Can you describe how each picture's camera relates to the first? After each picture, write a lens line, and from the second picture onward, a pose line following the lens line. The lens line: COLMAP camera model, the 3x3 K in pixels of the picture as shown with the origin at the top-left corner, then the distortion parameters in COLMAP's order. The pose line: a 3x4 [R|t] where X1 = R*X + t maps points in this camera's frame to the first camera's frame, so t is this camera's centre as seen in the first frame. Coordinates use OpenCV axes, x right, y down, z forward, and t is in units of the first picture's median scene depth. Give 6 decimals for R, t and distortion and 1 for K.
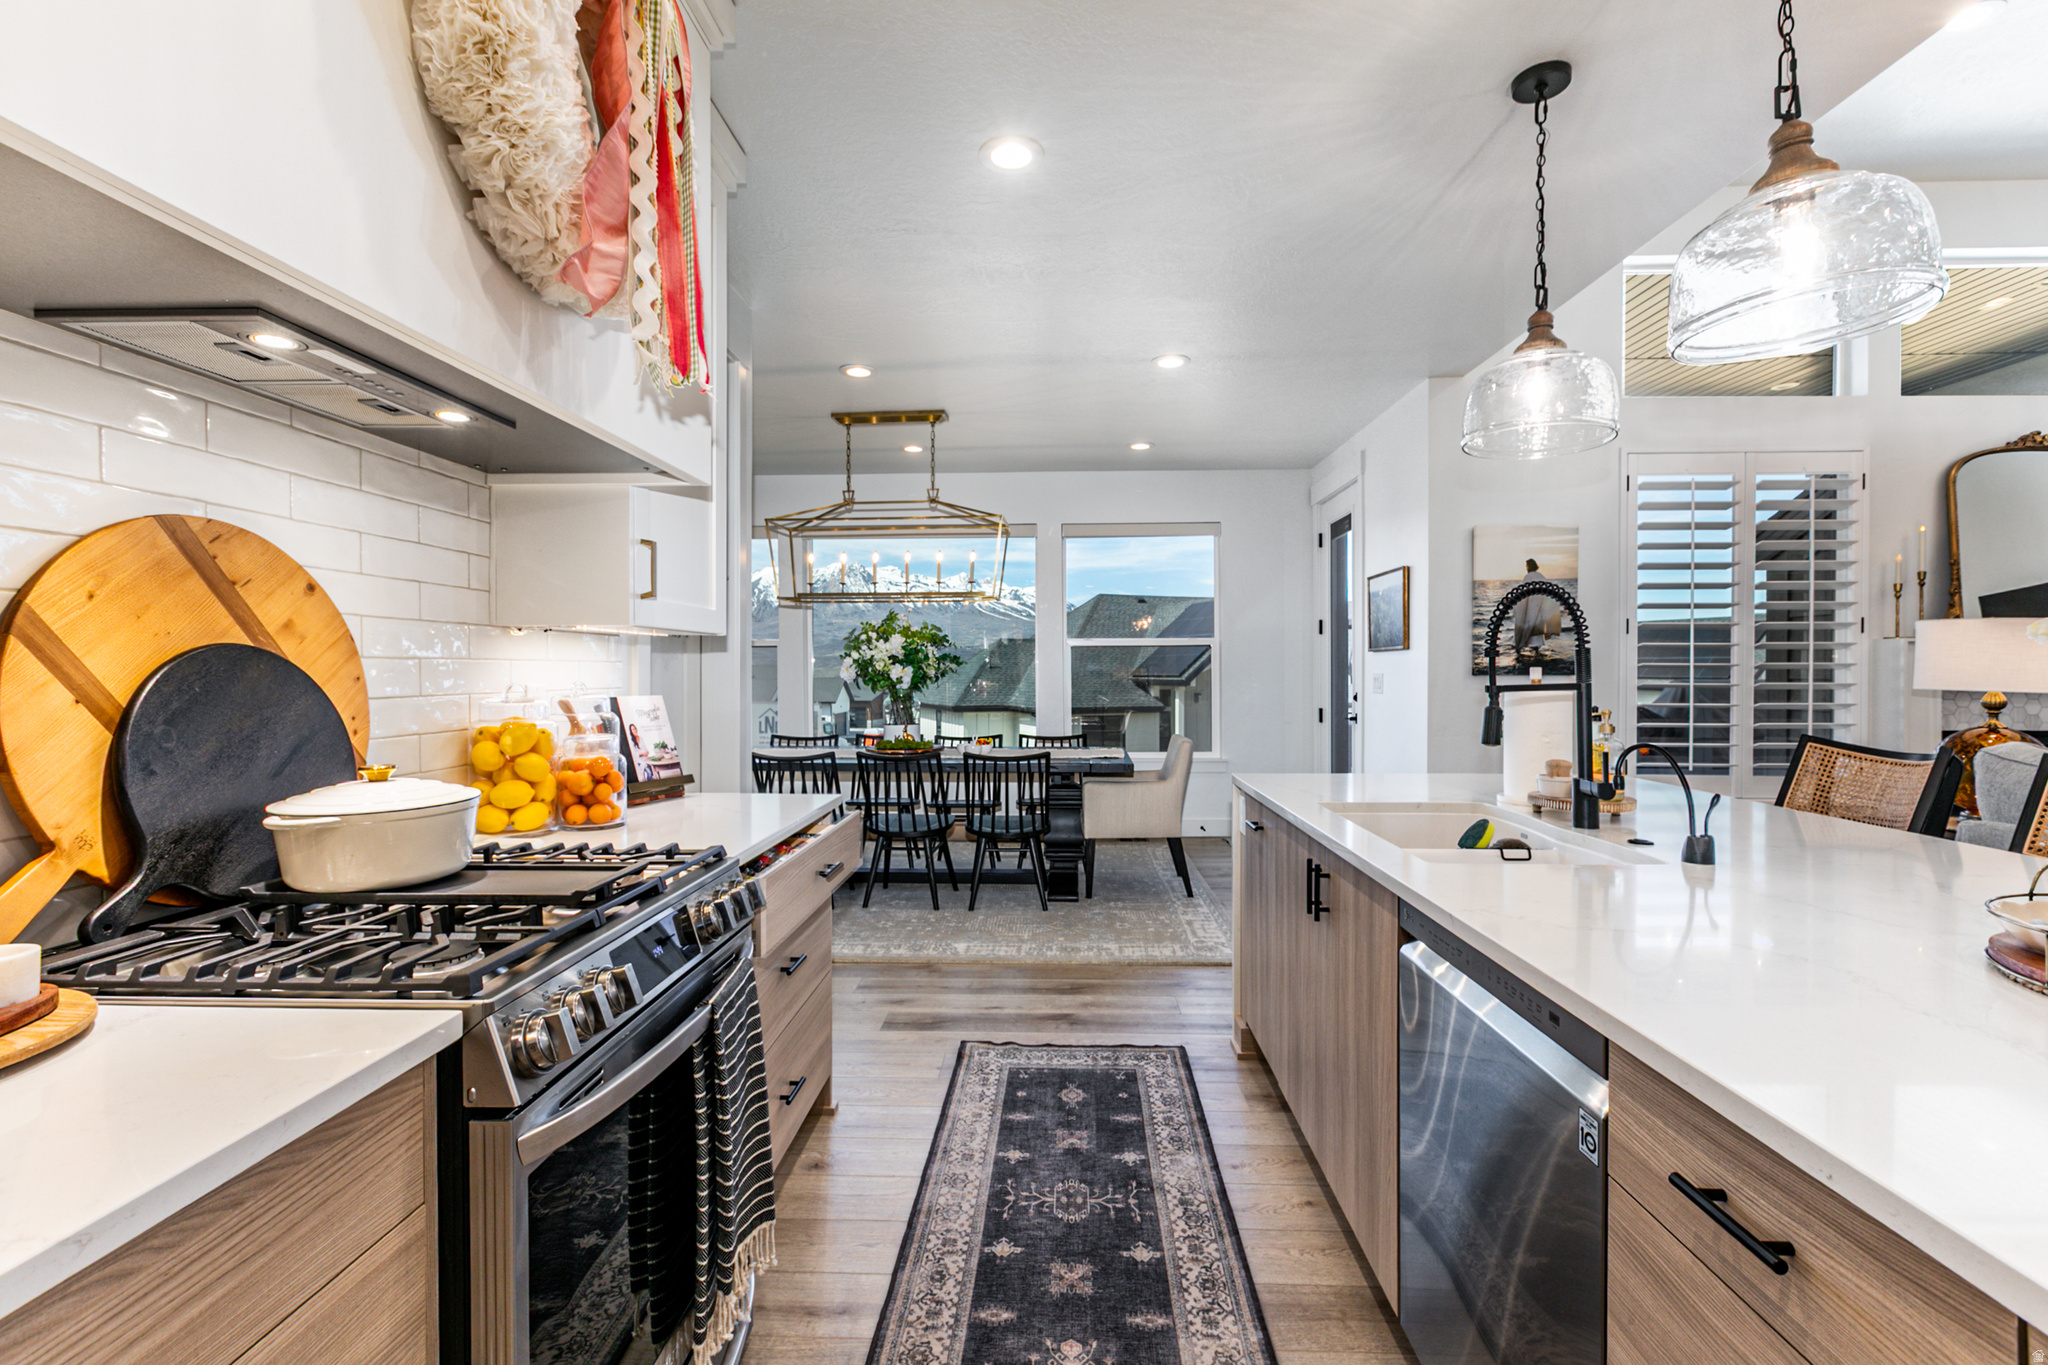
lens RADIAL K [[913.7, 0, 1024.3], [0, 913.7, 677.6], [0, 0, 1]] dist [0.007749, -0.000291]
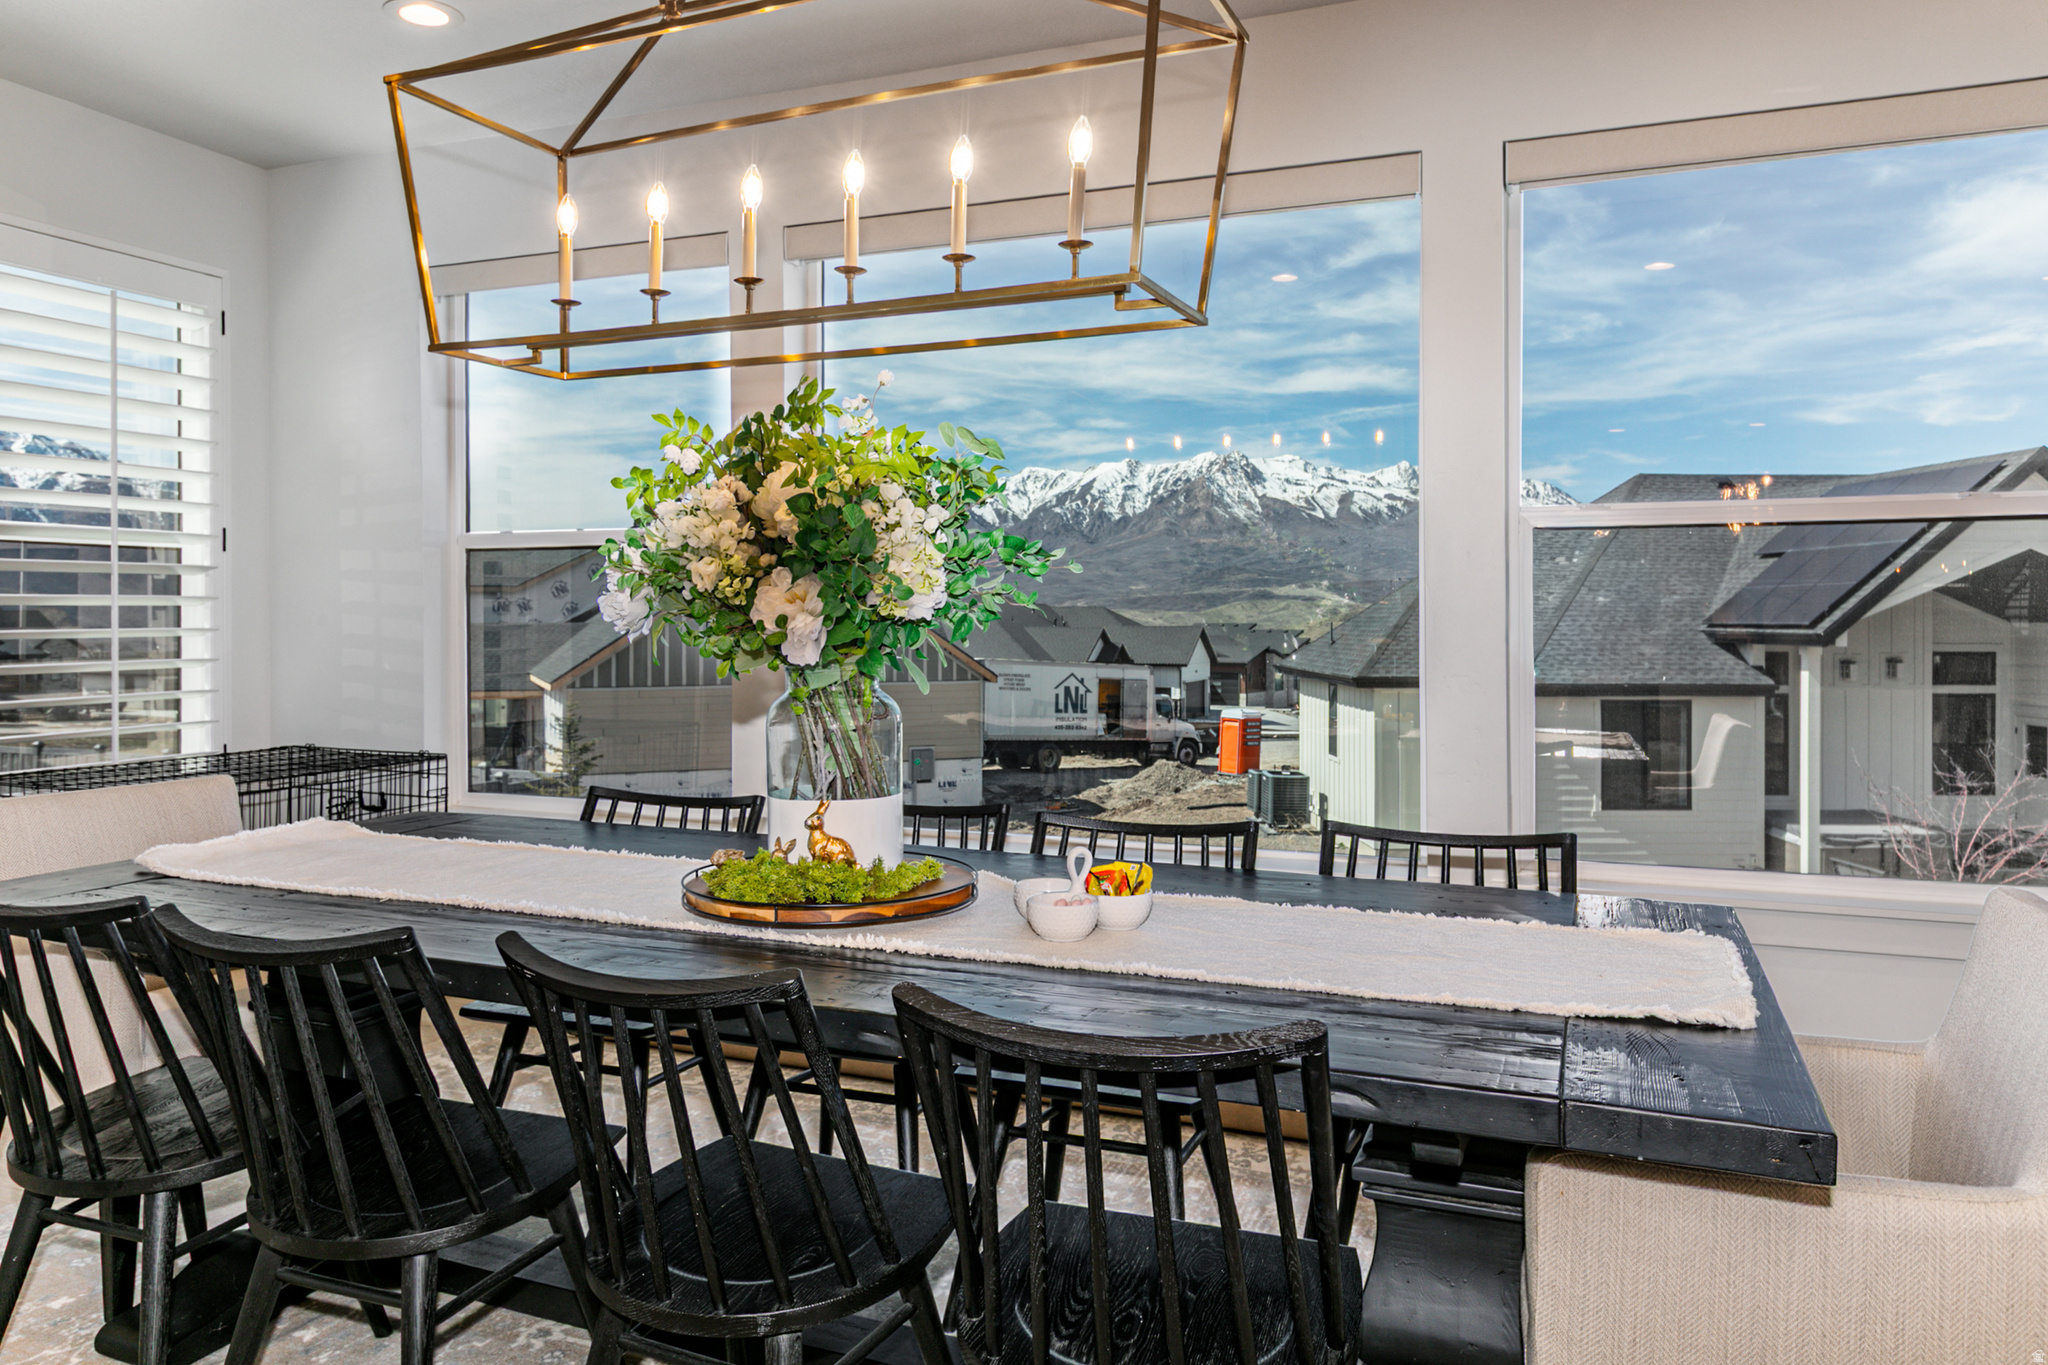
lens RADIAL K [[1400.4, 0, 1016.8], [0, 1400.4, 626.8], [0, 0, 1]] dist [0.005729, 0.003228]
pose [[0.944141, 0.004619, -0.329510, 0.100852], [-0.004677, 0.999989, 0.000618, 0.002115], [0.329510, 0.000958, 0.944152, 1.154471]]
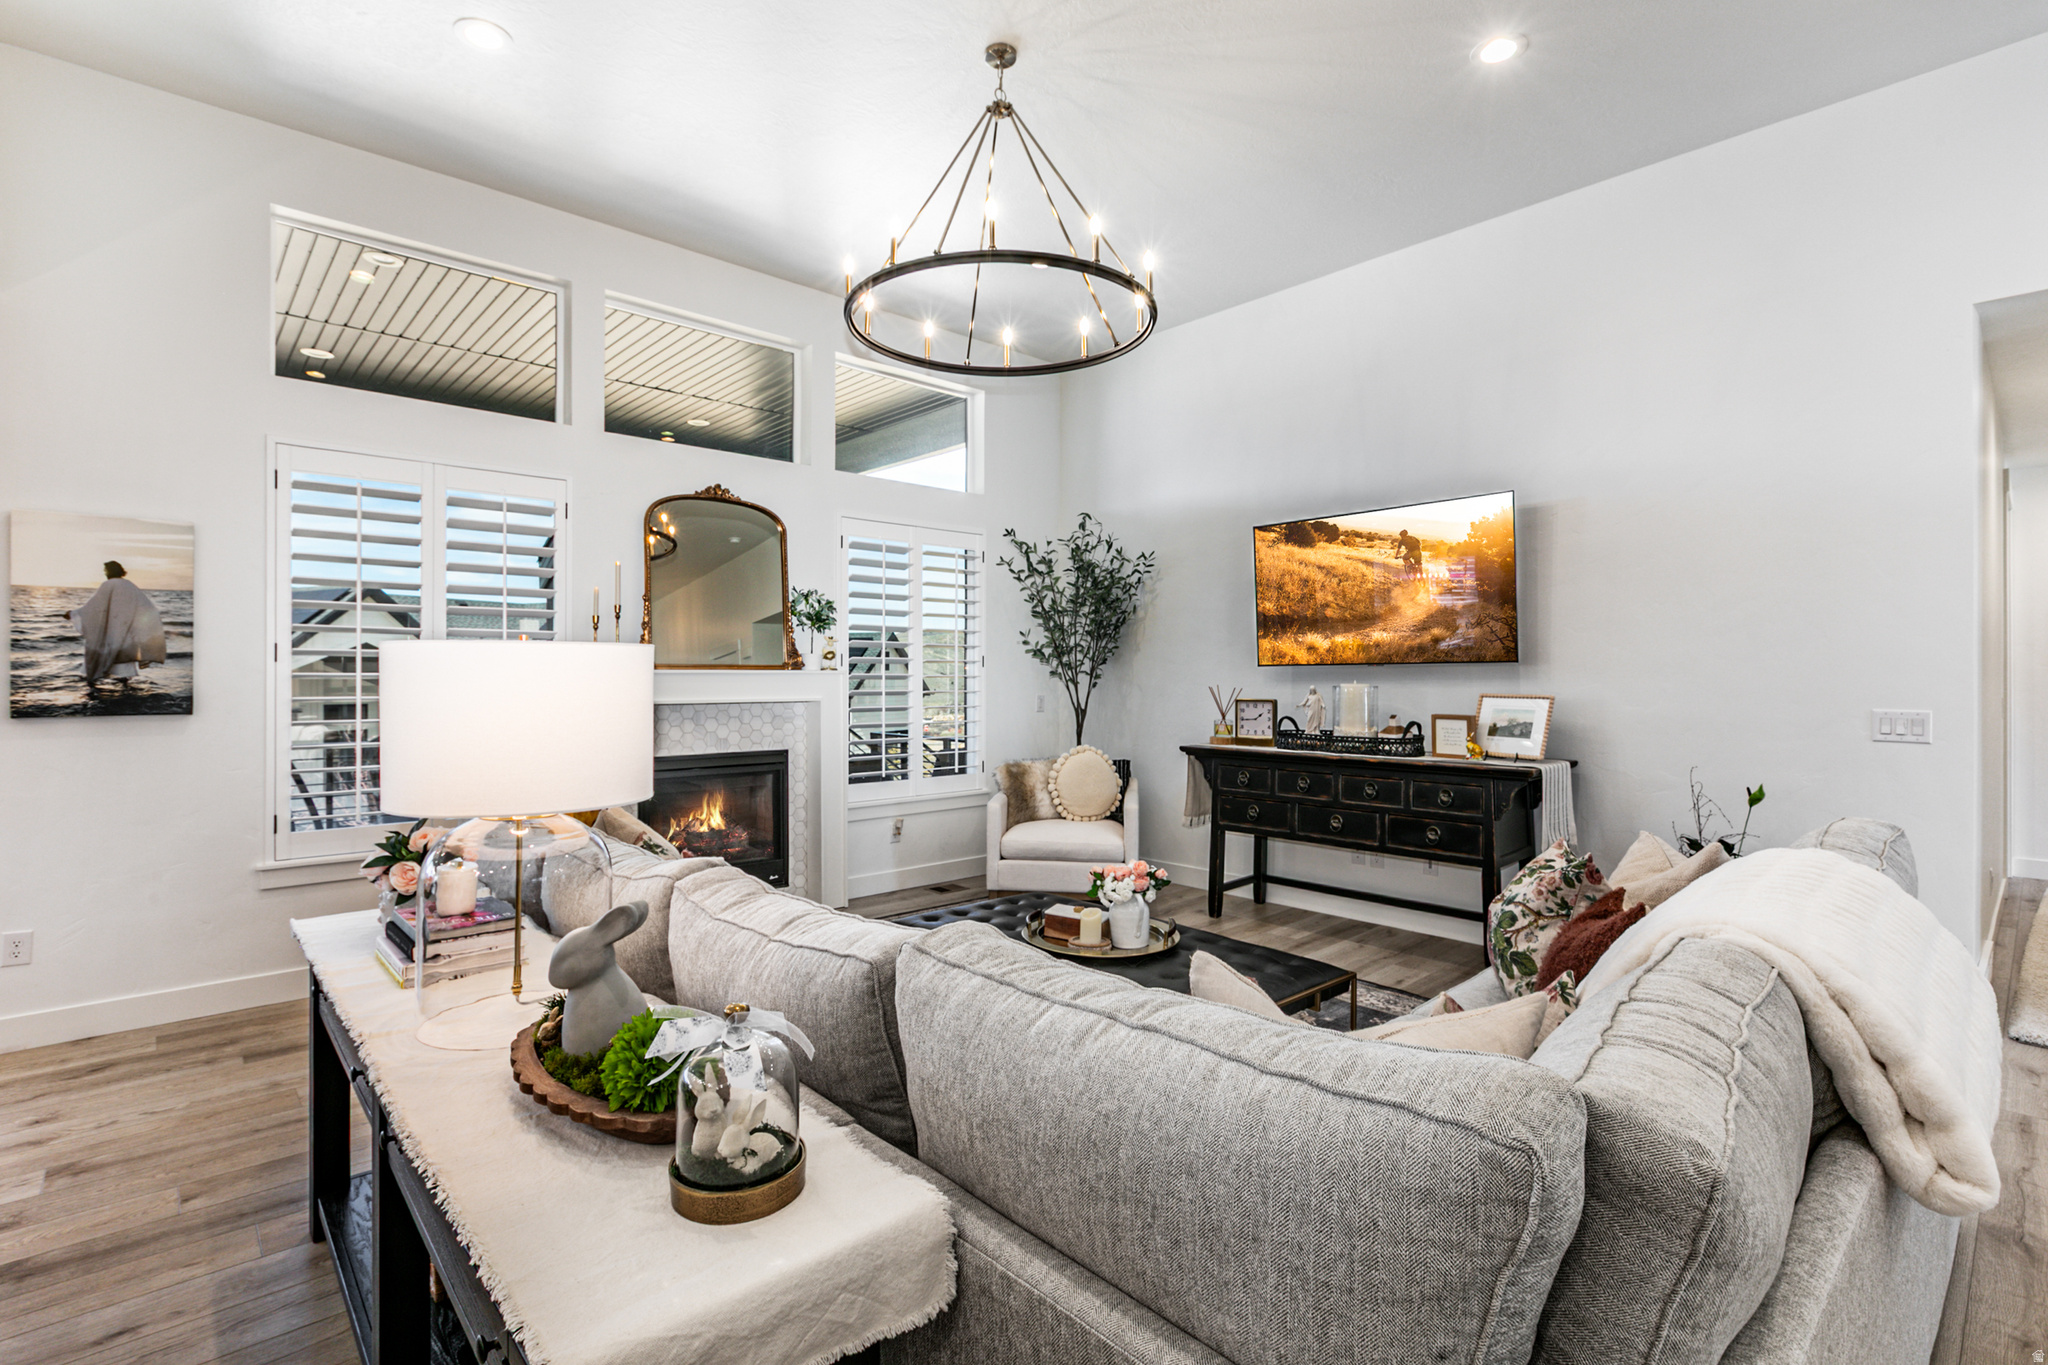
lens RADIAL K [[957.3, 0, 1019.6], [0, 957.3, 671.8], [0, 0, 1]] dist [-0.004356, -0.000921]
pose [[0.709617, 0.001680, 0.704586, 0.843238], [0.006773, 0.999935, -0.009205, -0.042296], [-0.704555, 0.011304, 0.709559, -0.120845]]
